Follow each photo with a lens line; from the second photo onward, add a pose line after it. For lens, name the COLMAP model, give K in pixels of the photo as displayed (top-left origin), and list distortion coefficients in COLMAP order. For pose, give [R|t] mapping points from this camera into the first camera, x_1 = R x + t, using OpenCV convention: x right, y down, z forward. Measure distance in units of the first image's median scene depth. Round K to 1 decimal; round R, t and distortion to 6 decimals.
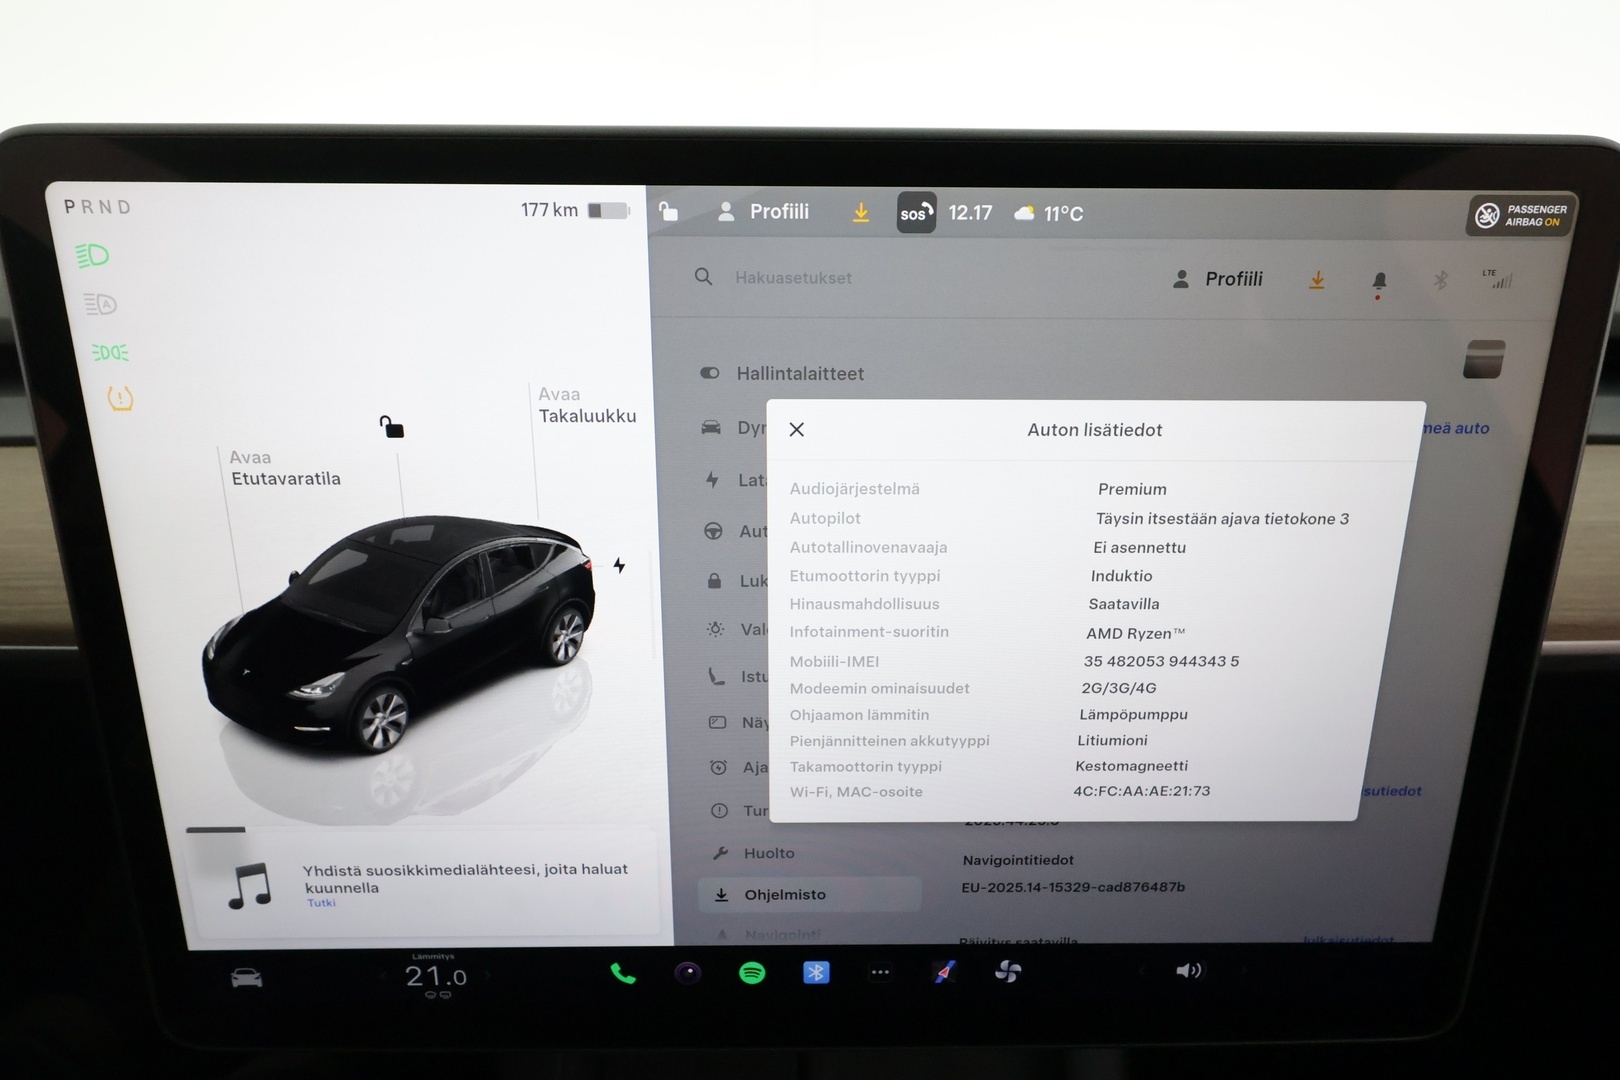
lens RADIAL K [[986.6, 0, 810.0], [0, 986.6, 540.0], [0, 0, 1]] dist [-0.000649, -0.000238]
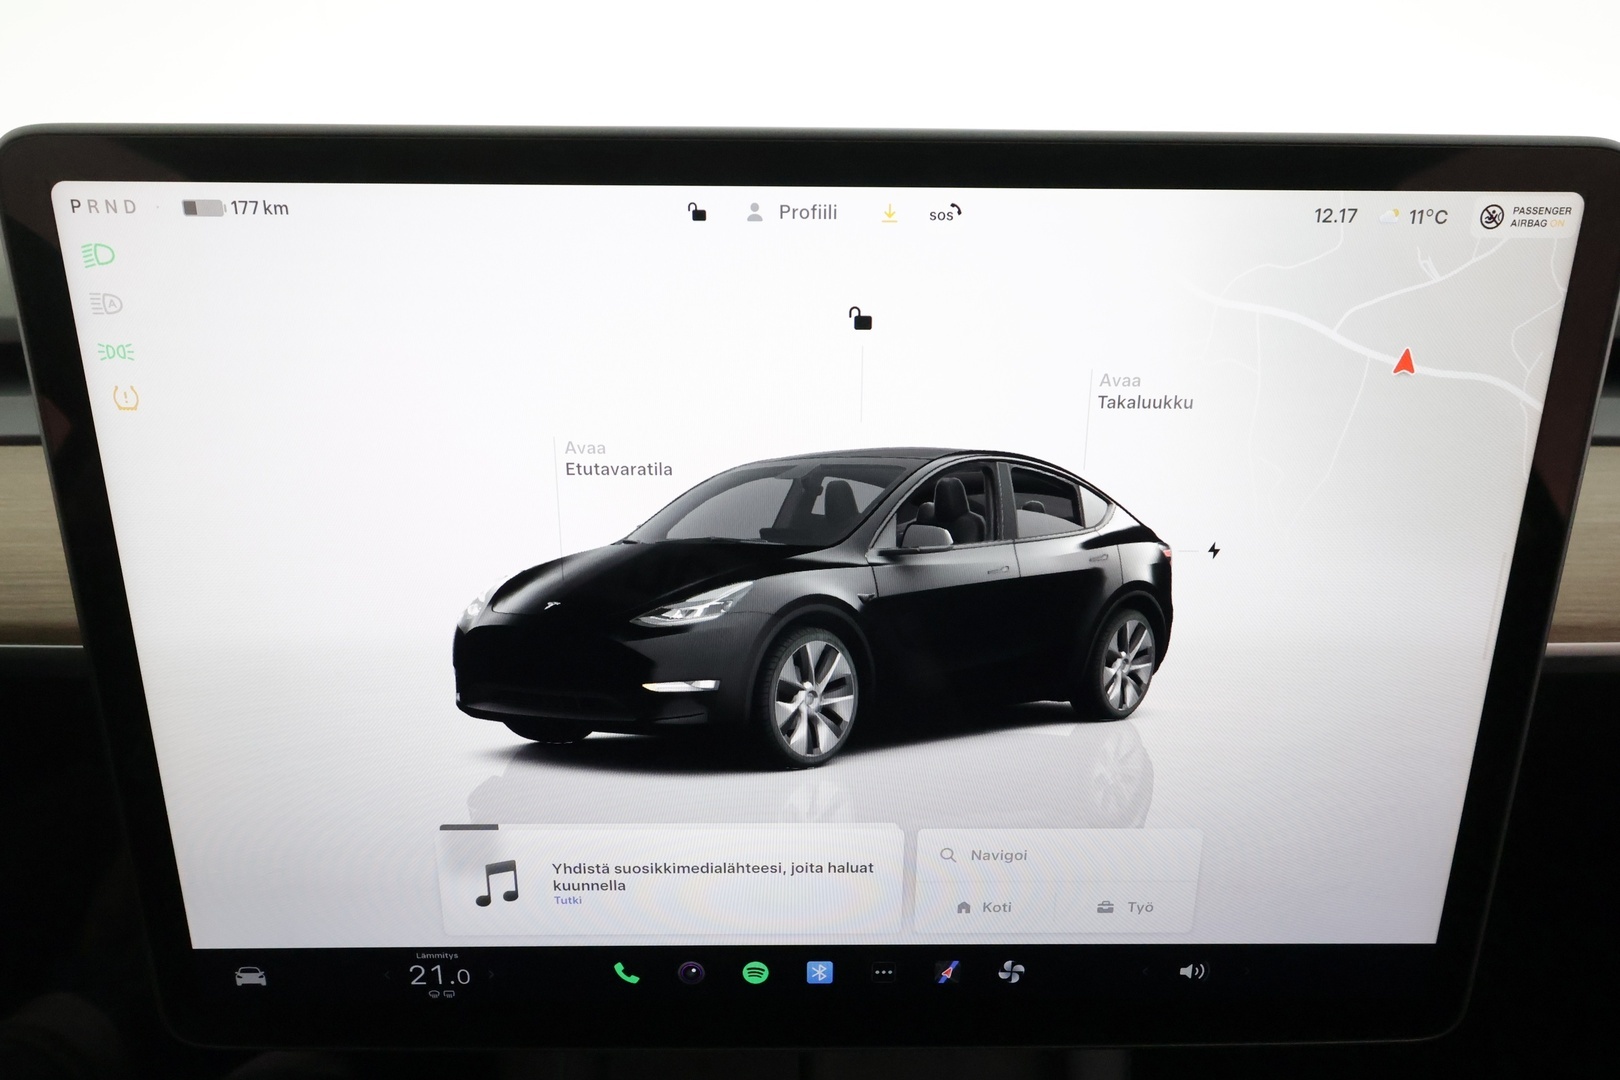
lens RADIAL K [[981.3, 0, 779.4], [0, 981.3, 525.2], [0, 0, 1]] dist [-0.002449, 0.002534]
pose [[0.999994, 0.003367, 0.000394, -0.282742], [-0.003361, 0.999890, -0.014438, 0.005599], [-0.000442, 0.014437, 0.999896, 0.013762]]
